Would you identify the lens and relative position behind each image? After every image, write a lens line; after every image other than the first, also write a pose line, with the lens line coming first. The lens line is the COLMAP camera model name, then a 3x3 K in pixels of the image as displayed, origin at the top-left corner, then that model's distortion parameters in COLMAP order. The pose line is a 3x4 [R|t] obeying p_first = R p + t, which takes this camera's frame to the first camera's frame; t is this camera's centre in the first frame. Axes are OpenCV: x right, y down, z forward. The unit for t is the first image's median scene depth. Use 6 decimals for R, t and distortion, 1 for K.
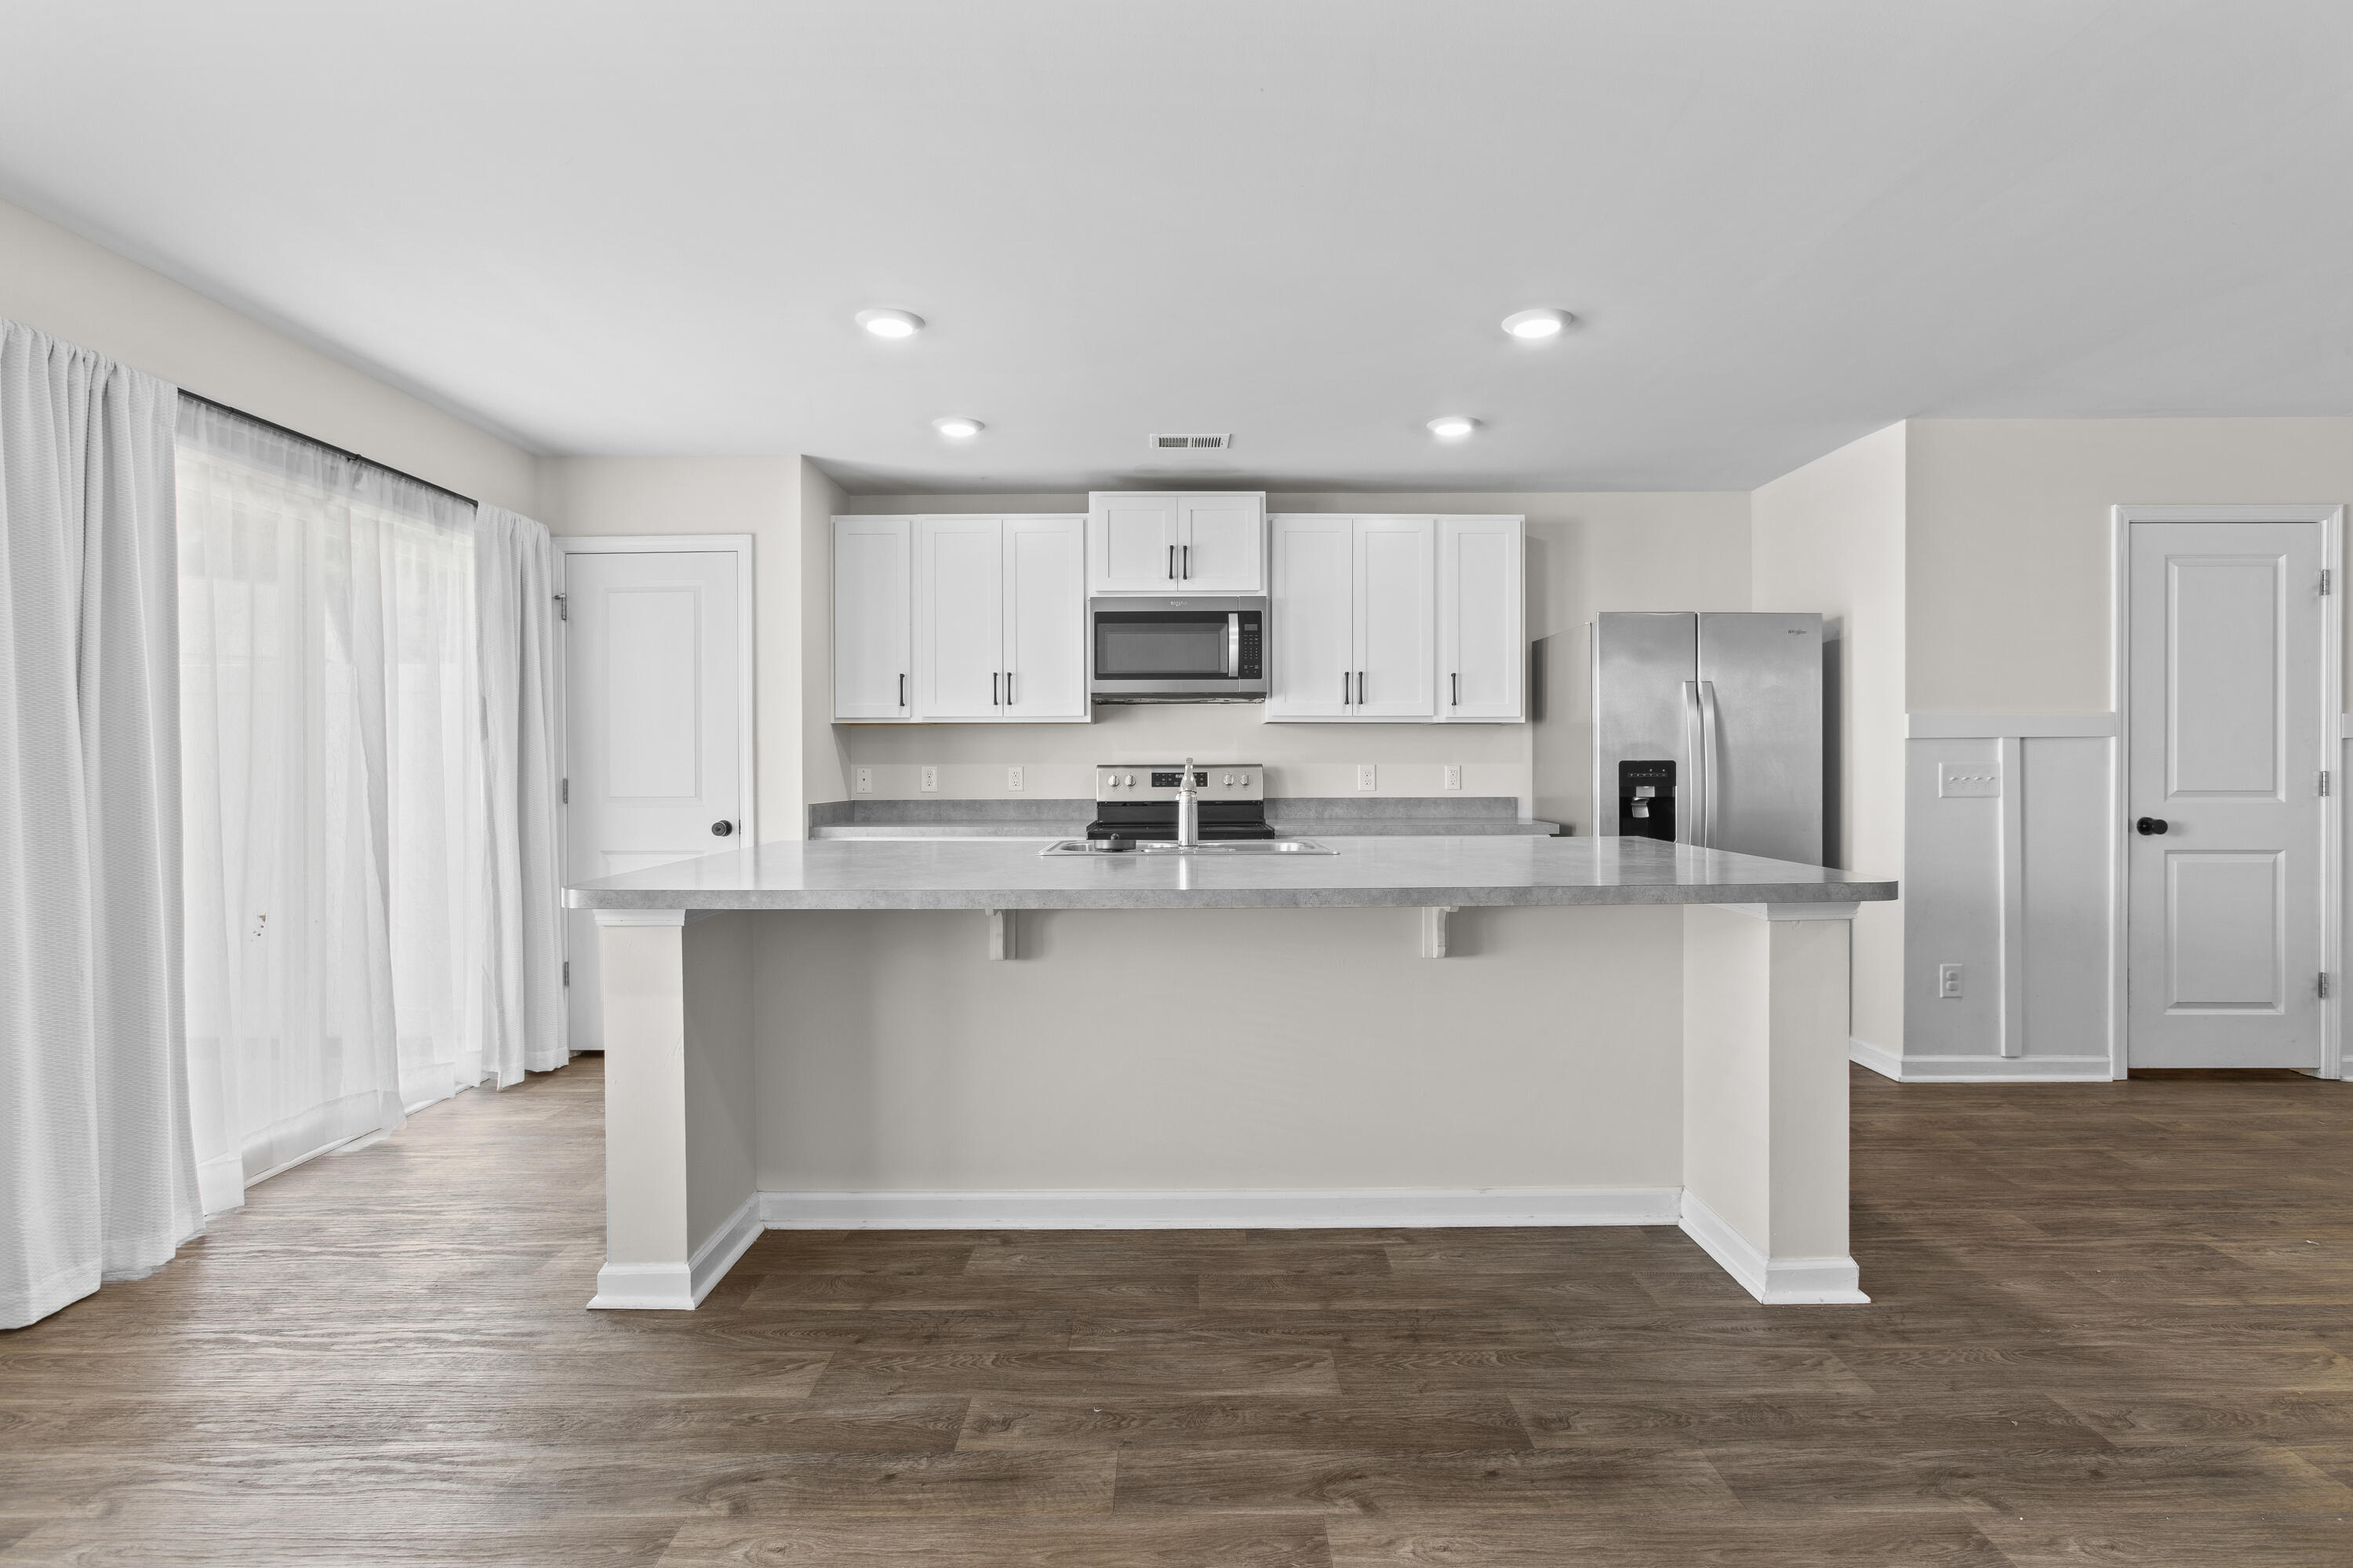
lens RADIAL K [[1126.7, 0, 1174.7], [0, 1126.7, 767.5], [0, 0, 1]] dist [-0.001346, 0.000817]
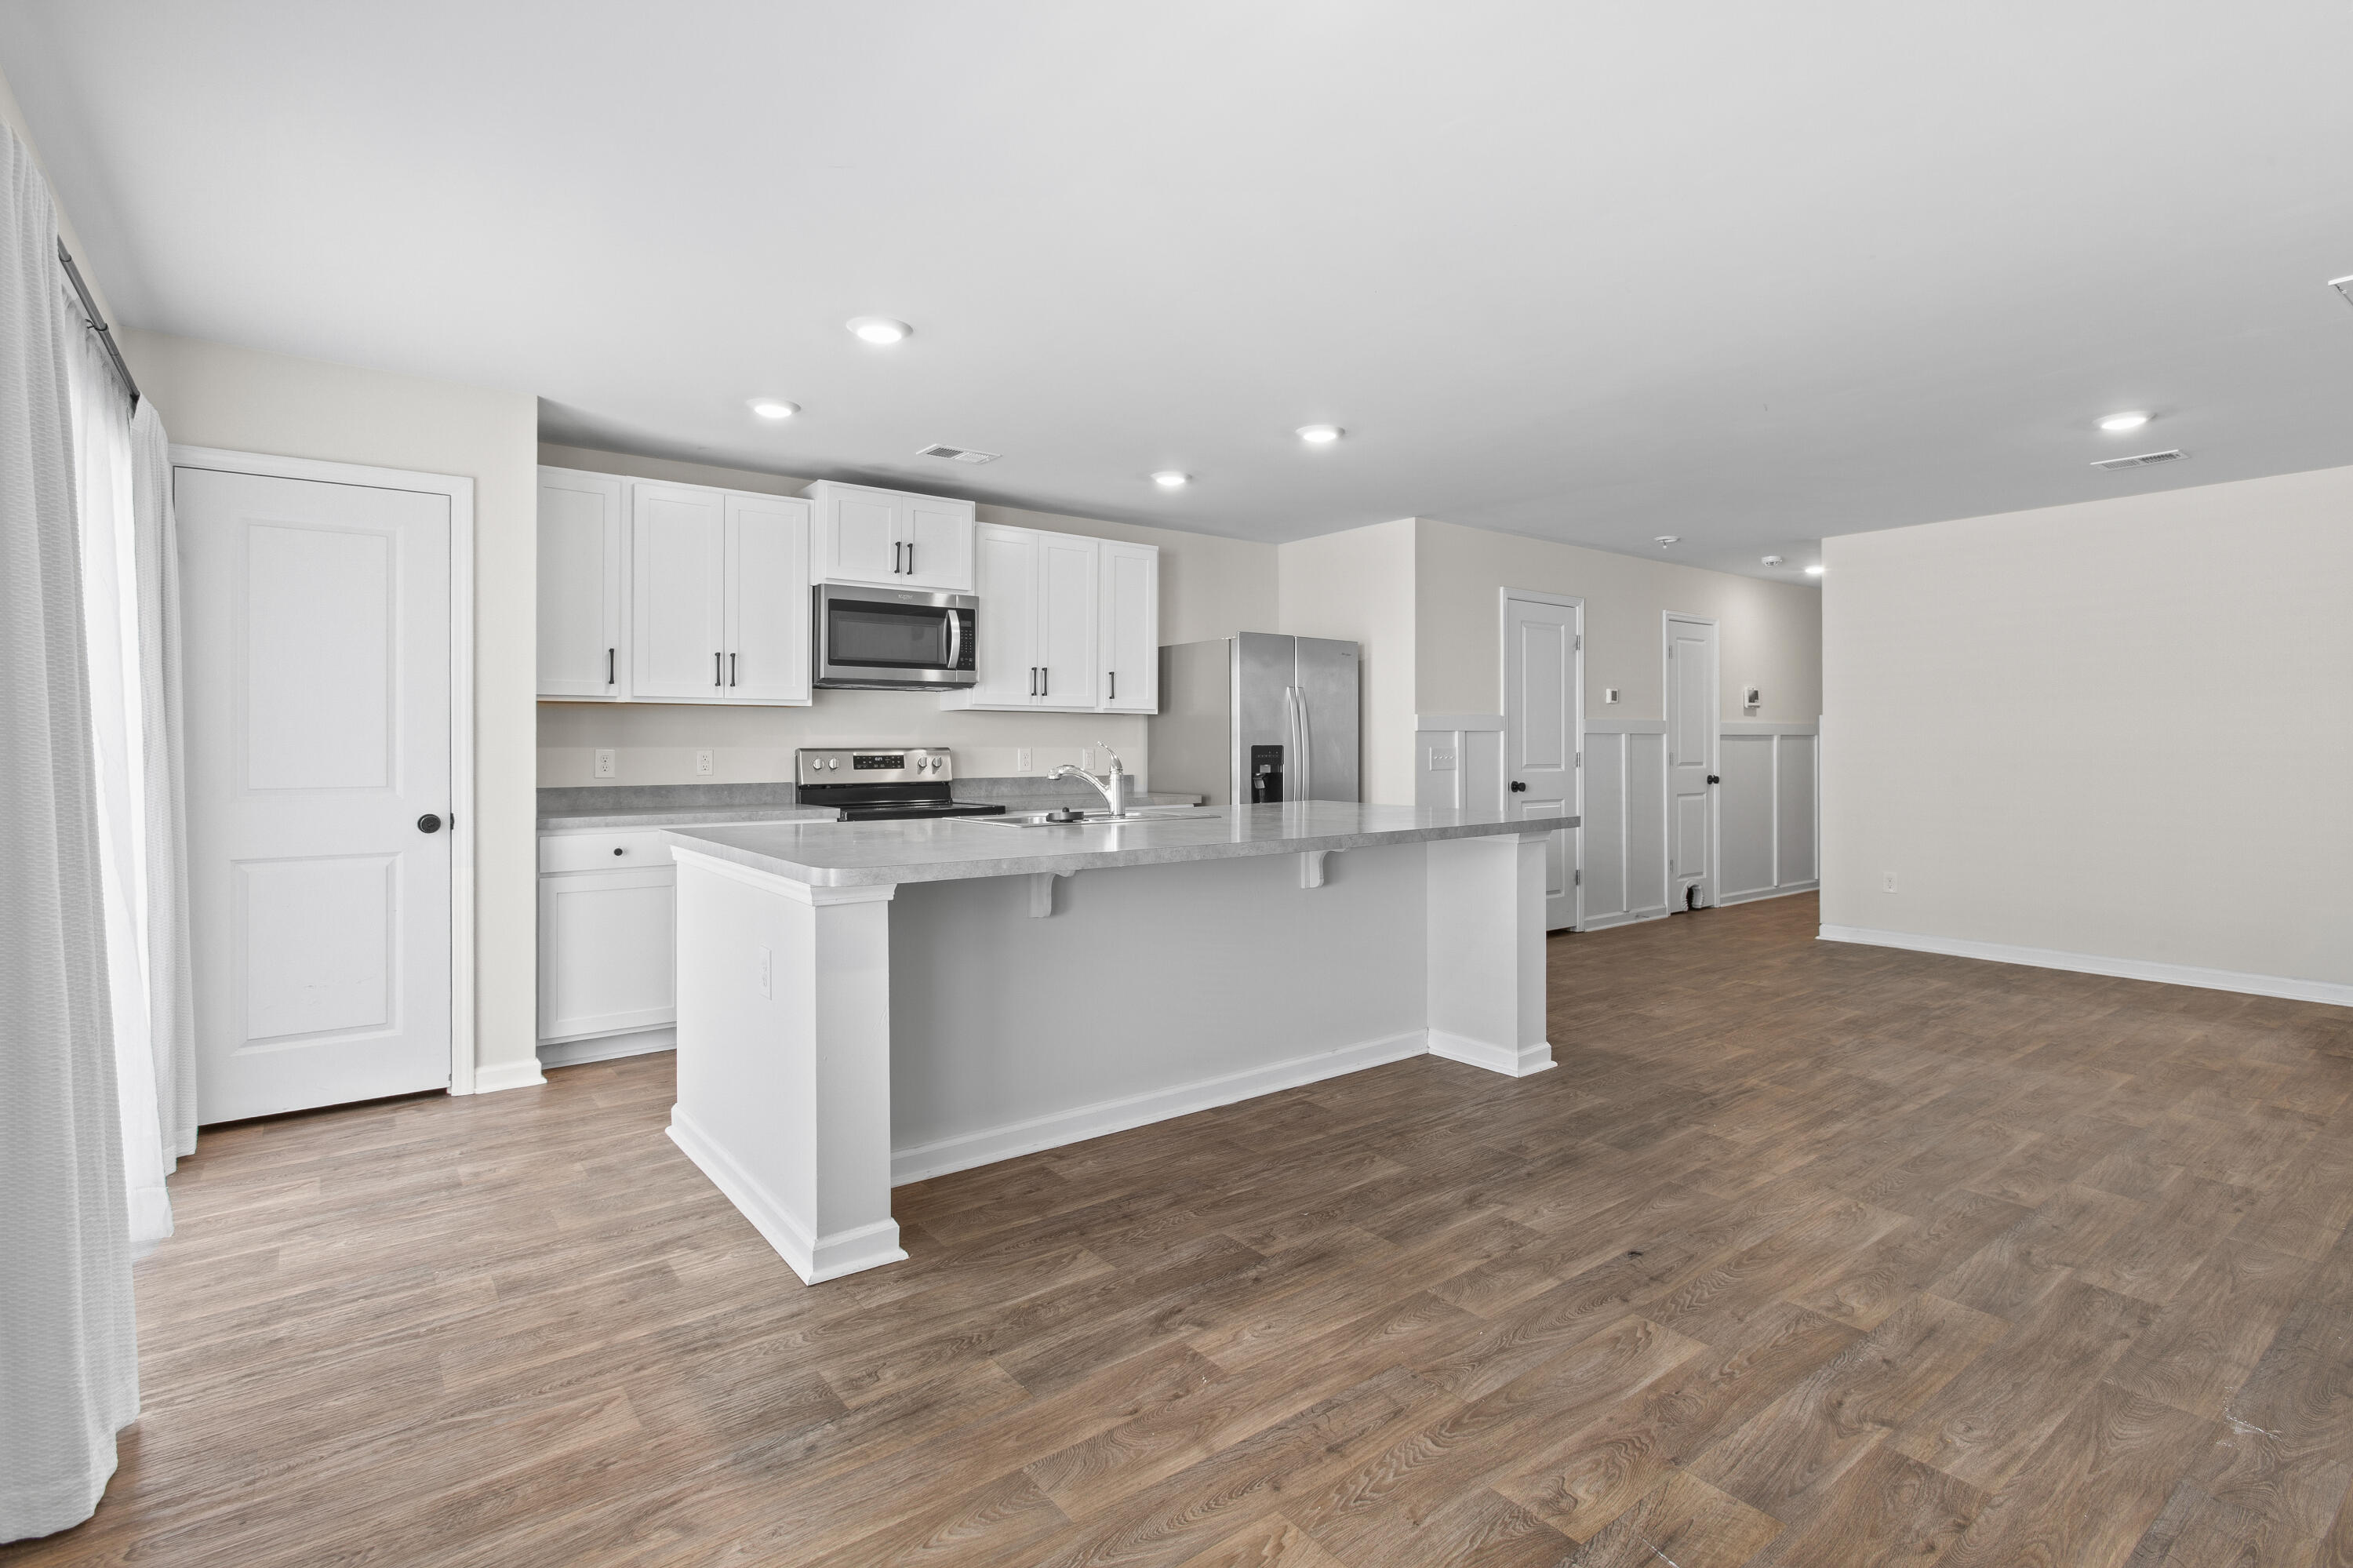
lens RADIAL K [[1135.3, 0, 1179.0], [0, 1135.3, 764.6], [0, 0, 1]] dist [-0.032546, 0.024662]
pose [[0.794198, -0.007923, 0.607608, -0.445499], [0.001029, 0.999931, 0.011694, 0.000552], [-0.607658, -0.008663, 0.794151, -0.001920]]
